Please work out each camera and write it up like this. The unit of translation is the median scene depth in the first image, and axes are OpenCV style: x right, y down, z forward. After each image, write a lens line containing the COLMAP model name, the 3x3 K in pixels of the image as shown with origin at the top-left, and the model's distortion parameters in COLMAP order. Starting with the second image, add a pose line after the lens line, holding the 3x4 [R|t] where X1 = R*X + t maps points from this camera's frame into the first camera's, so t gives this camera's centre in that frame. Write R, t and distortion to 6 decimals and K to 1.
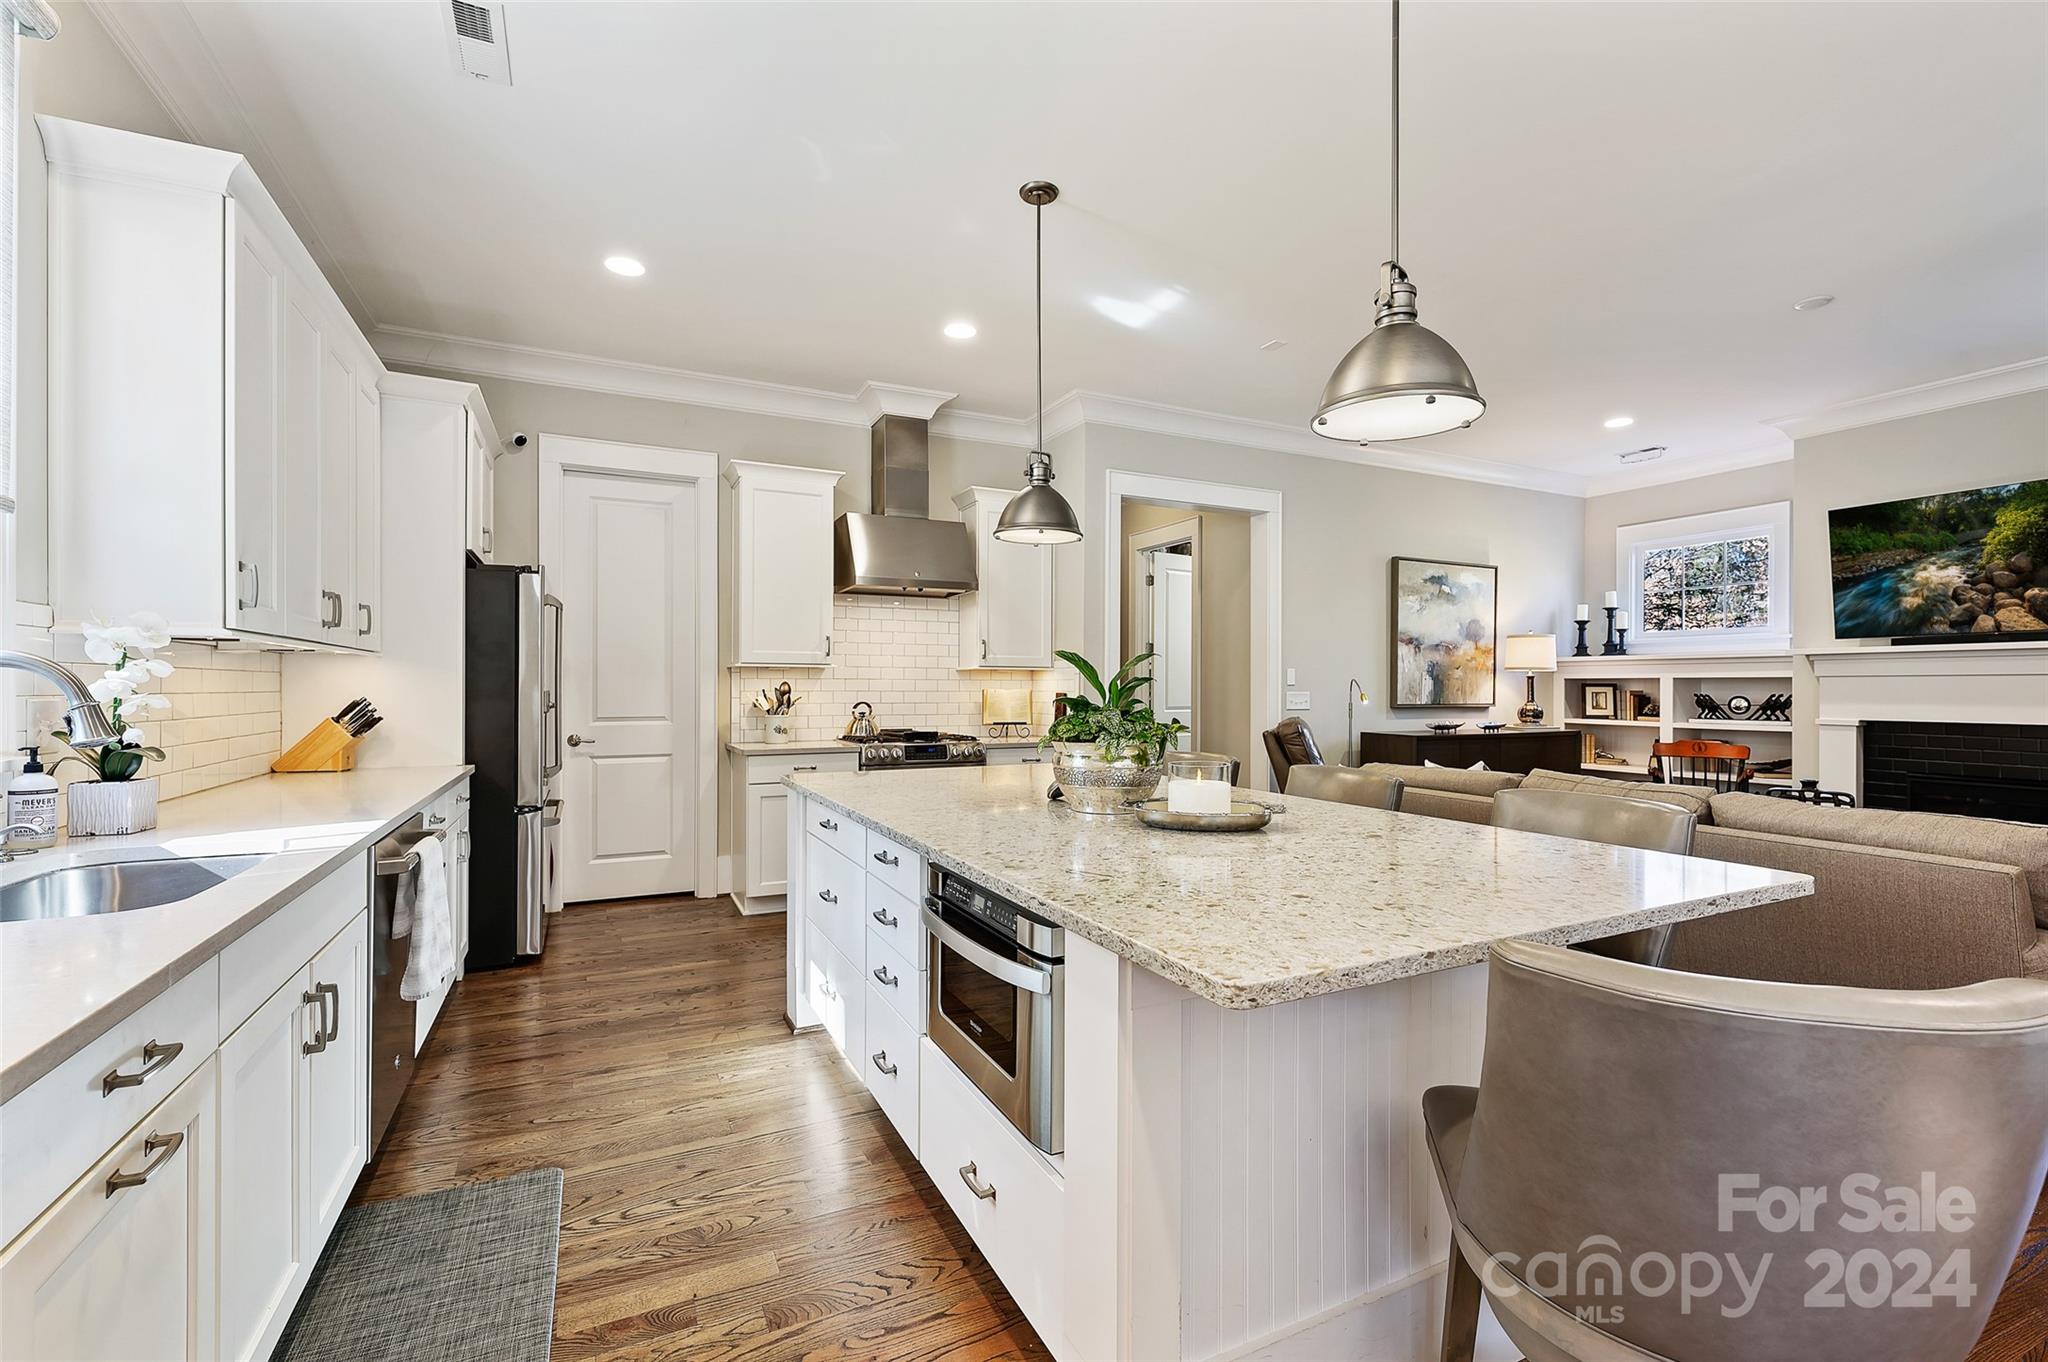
lens RADIAL K [[886.4, 0, 1024.0], [0, 886.4, 681.0], [0, 0, 1]] dist [0.001430, 0.000228]
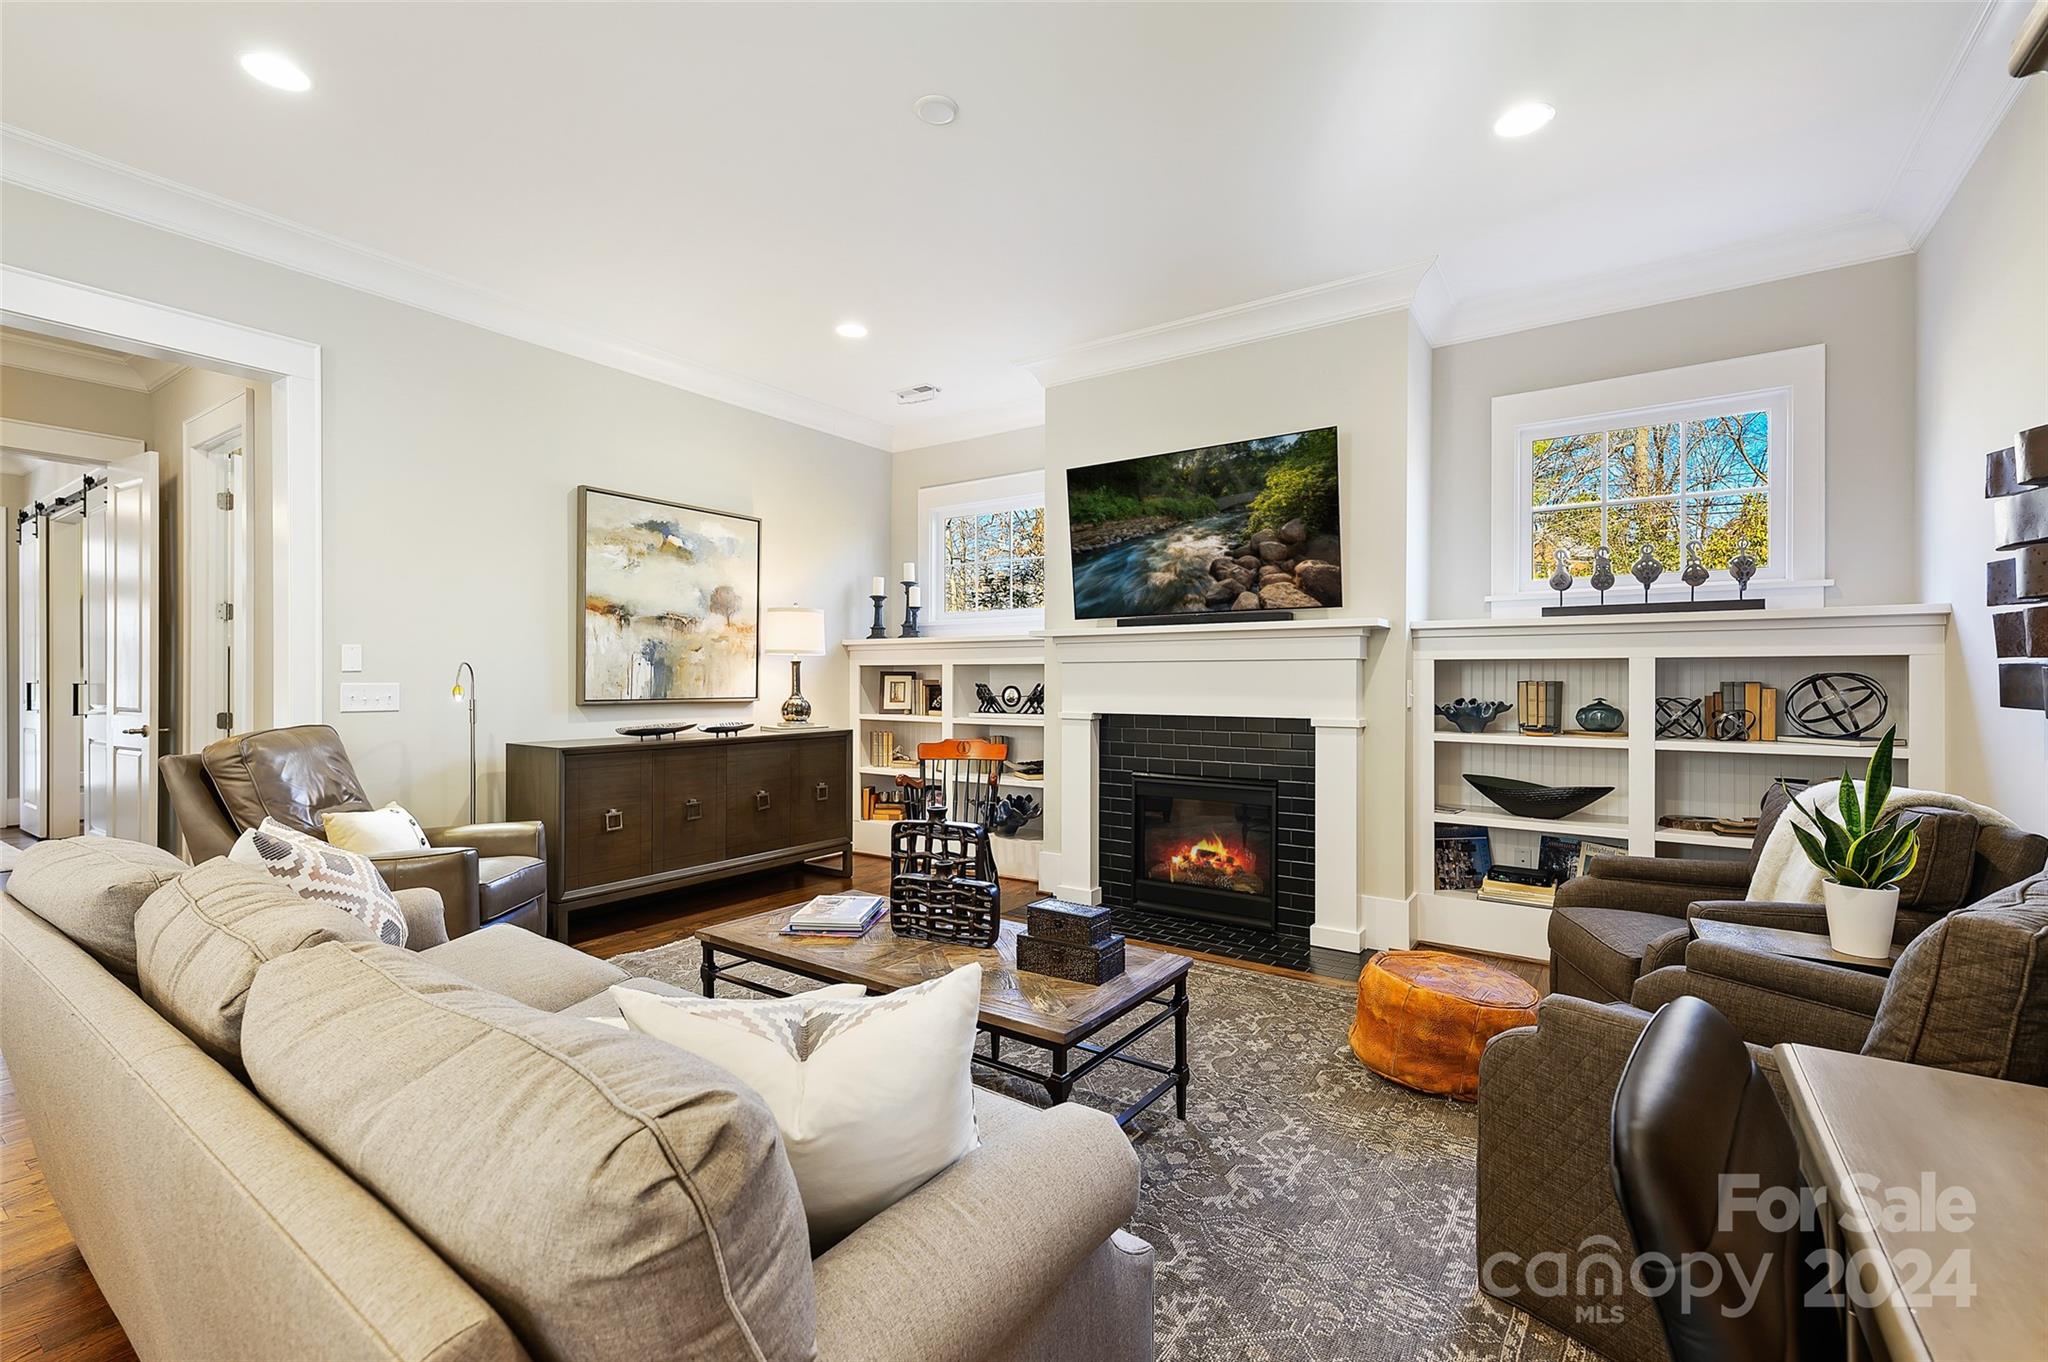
lens RADIAL K [[876.6, 0, 1025.7], [0, 876.6, 673.1], [0, 0, 1]] dist [0.000870, 0.000130]
pose [[0.873696, 0.002467, 0.486465, 0.380074], [-0.003122, 0.999995, 0.000535, 0.003759], [-0.486462, -0.001986, 0.873700, 0.230942]]
